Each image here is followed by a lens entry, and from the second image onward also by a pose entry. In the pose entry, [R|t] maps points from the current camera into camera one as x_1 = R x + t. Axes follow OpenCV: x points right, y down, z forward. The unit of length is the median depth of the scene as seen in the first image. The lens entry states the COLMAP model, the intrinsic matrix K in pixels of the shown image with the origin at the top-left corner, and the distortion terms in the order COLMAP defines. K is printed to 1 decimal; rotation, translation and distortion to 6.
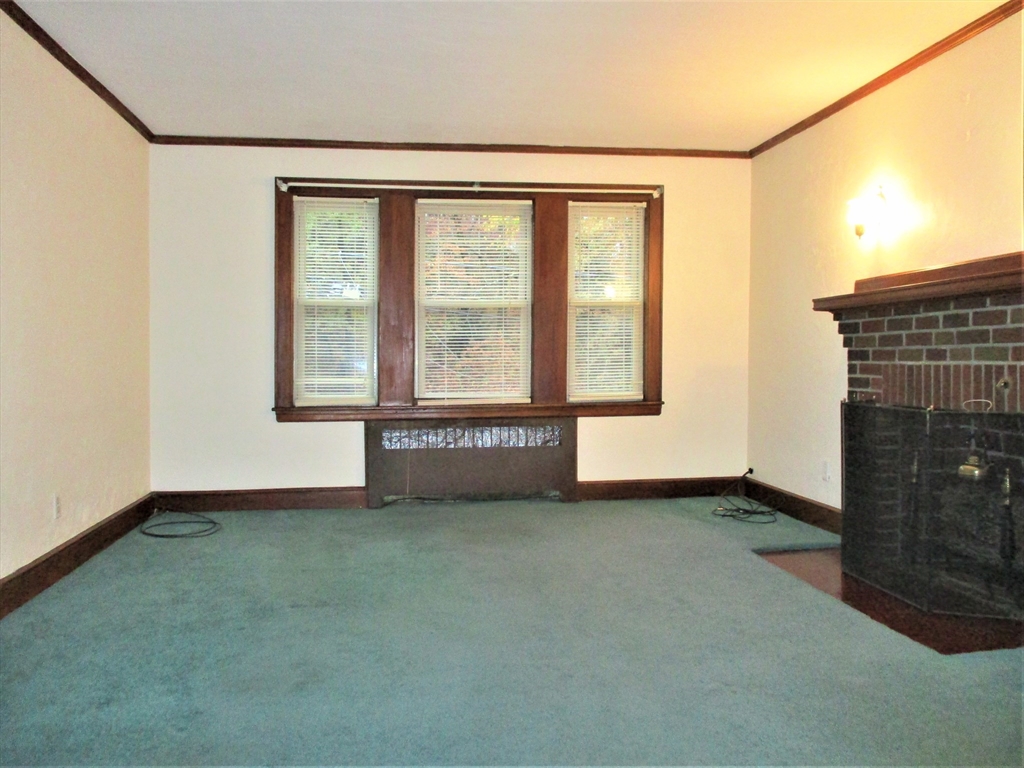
lens RADIAL K [[846.3, 0, 512.0], [0, 846.3, 384.0], [0, 0, 1]] dist [-0.008418, -0.001082]
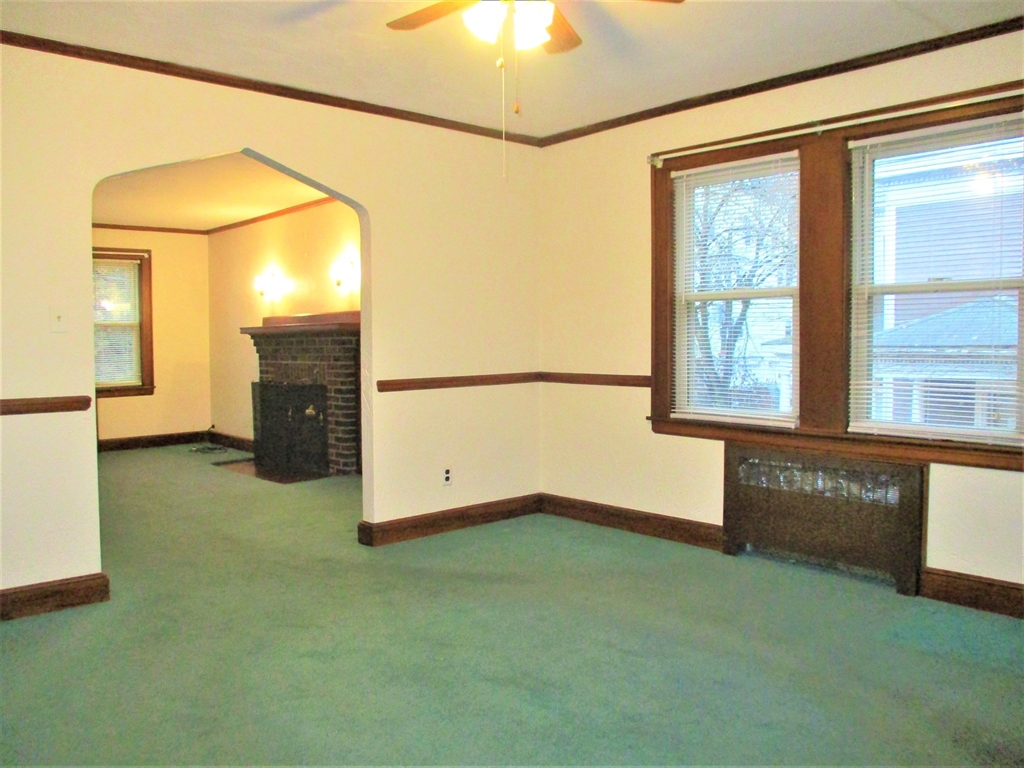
lens RADIAL K [[846.3, 0, 512.0], [0, 846.3, 384.0], [0, 0, 1]] dist [-0.008418, -0.001082]
pose [[0.832719, -0.032210, 0.552758, -0.178321], [0.023127, 0.999459, 0.023400, -0.005880], [-0.553212, -0.006702, 0.833013, -0.881780]]
